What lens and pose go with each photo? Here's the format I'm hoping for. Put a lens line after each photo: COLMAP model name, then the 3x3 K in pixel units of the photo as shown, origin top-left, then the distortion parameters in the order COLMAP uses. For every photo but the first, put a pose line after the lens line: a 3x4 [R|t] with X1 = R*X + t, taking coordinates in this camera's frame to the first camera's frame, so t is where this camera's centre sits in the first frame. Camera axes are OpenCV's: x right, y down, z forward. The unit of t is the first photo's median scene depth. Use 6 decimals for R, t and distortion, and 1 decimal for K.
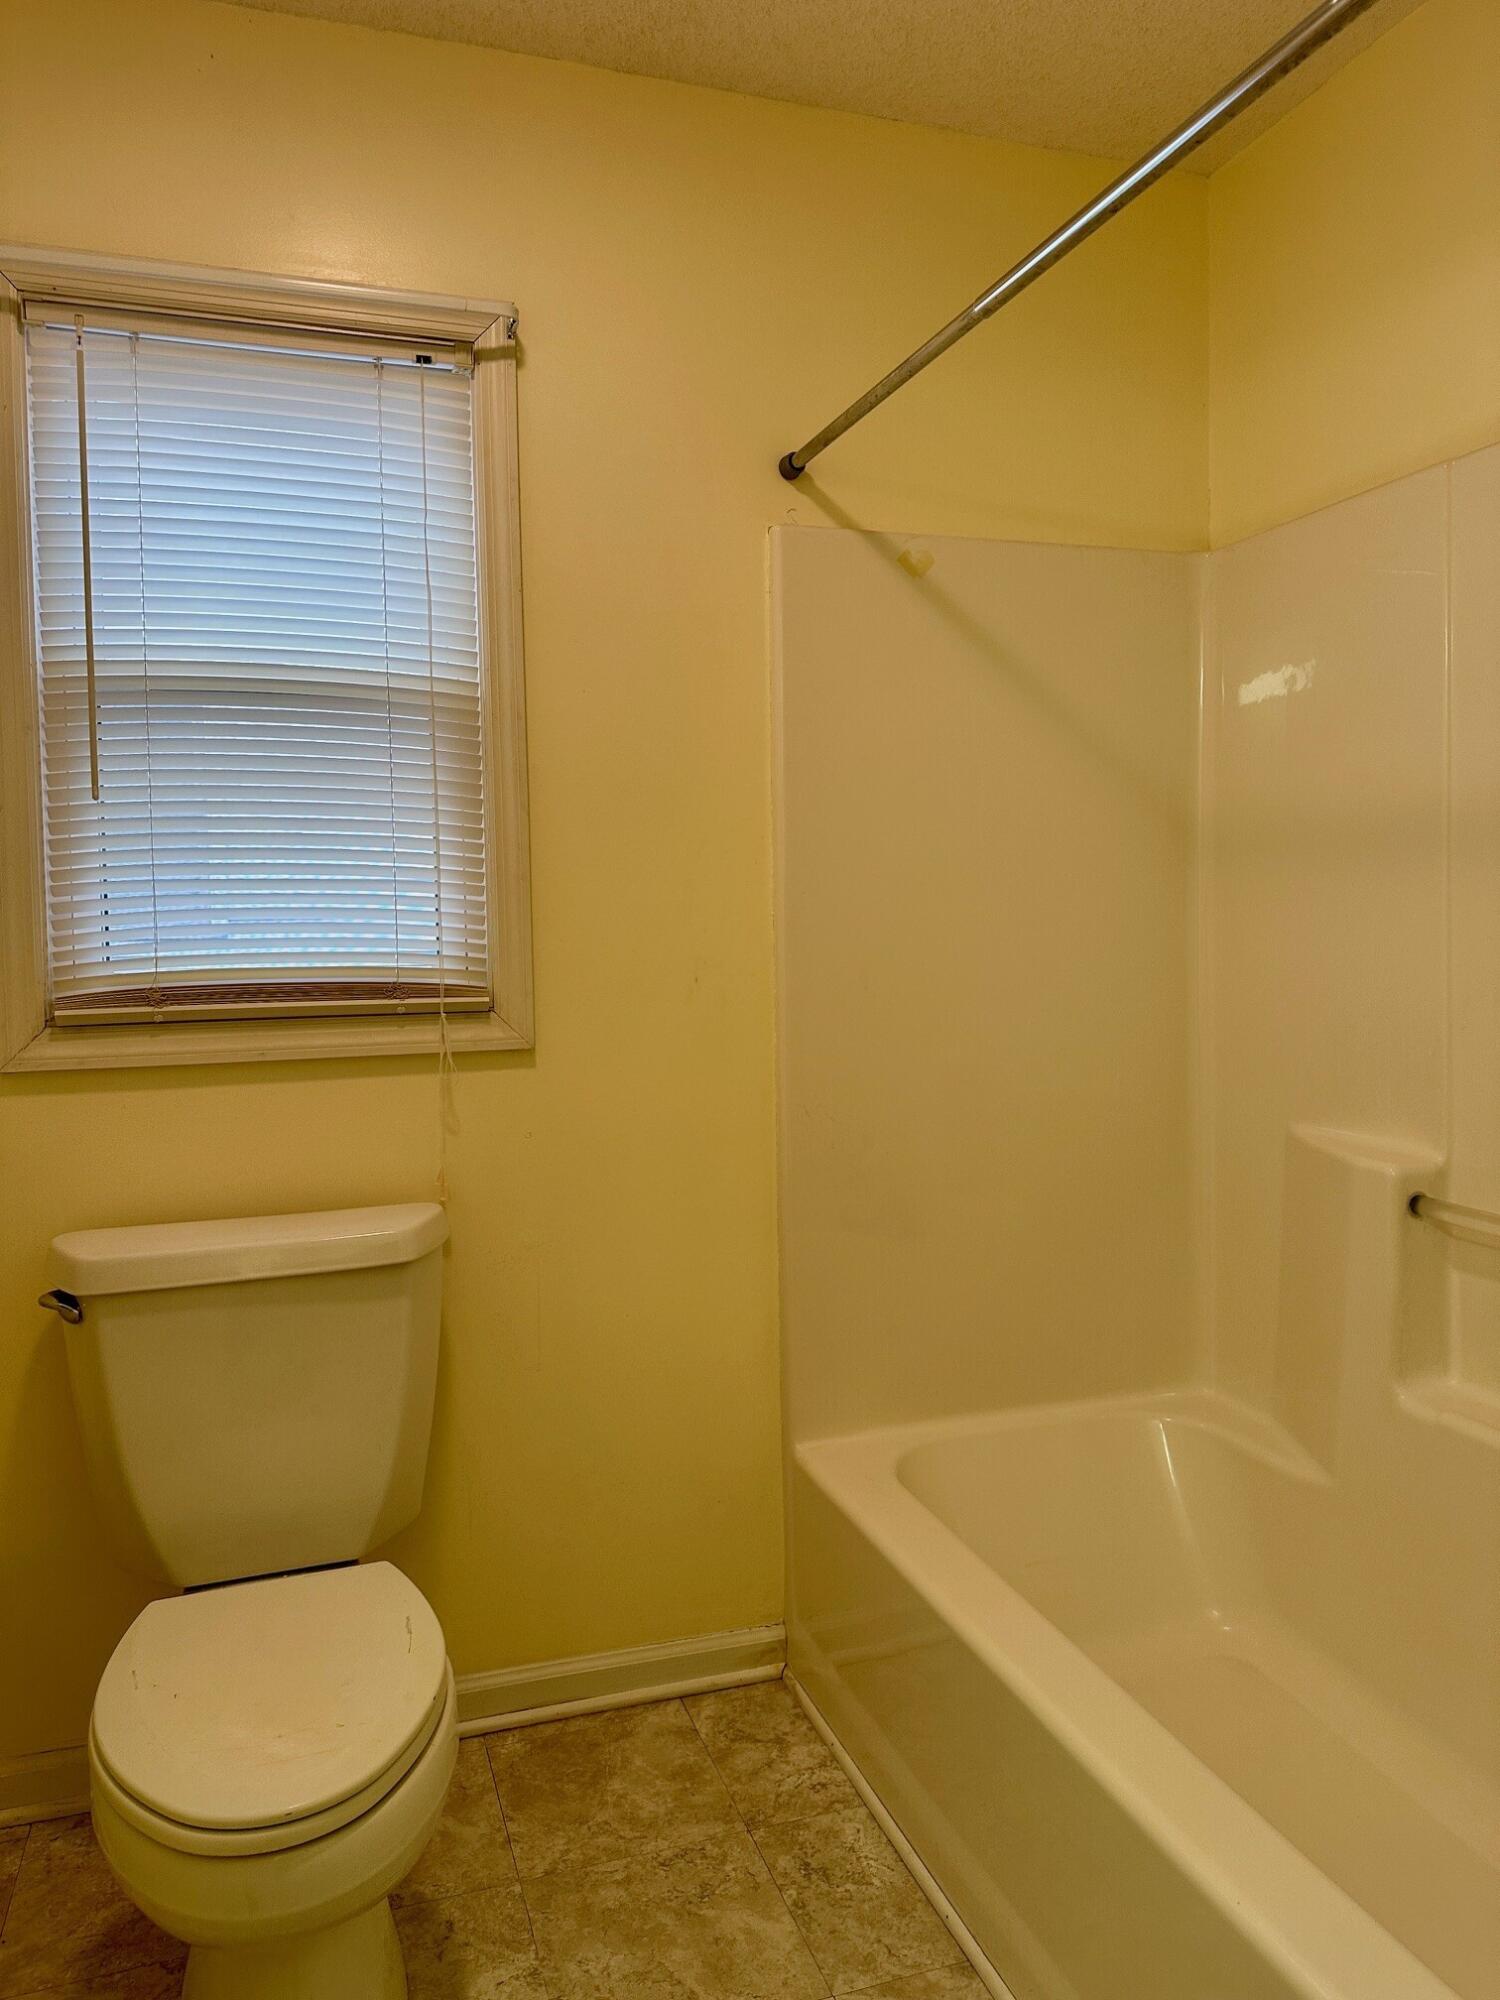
lens RADIAL K [[1397.4, 0, 750.0], [0, 1397.4, 1000.0], [0, 0, 1]] dist [-0.003911, -0.004347]
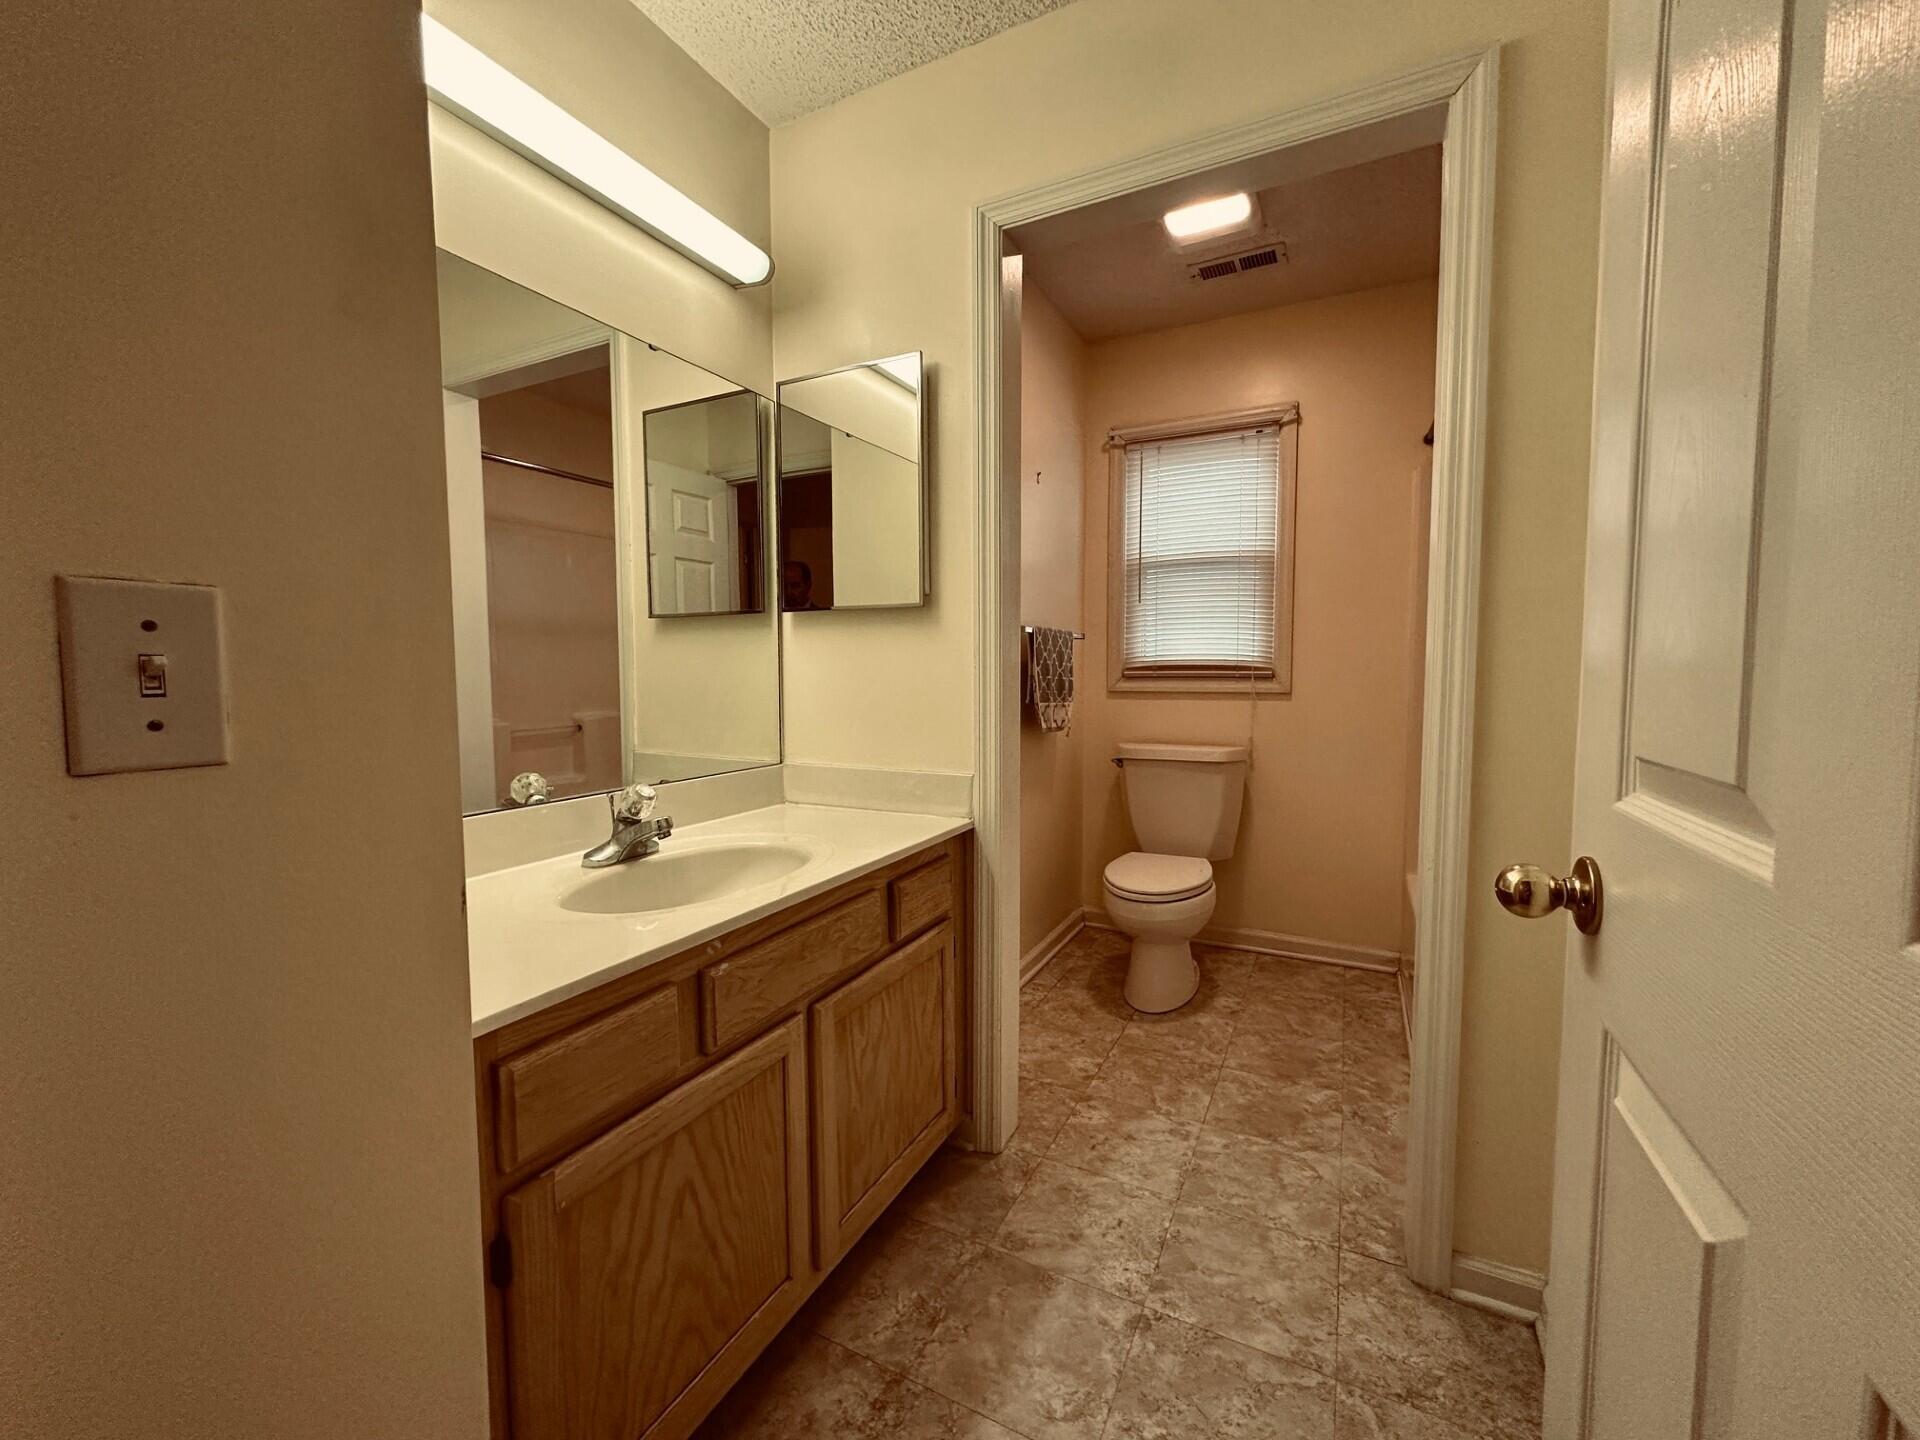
lens RADIAL K [[766.4, 0, 960.0], [0, 766.4, 720.0], [0, 0, 1]] dist [-0.001088, -0.000012]
pose [[0.708324, 0.065974, -0.702798, 0.421790], [-0.040202, 0.997777, 0.053147, 0.035945], [0.704742, -0.009391, 0.709402, -0.444098]]
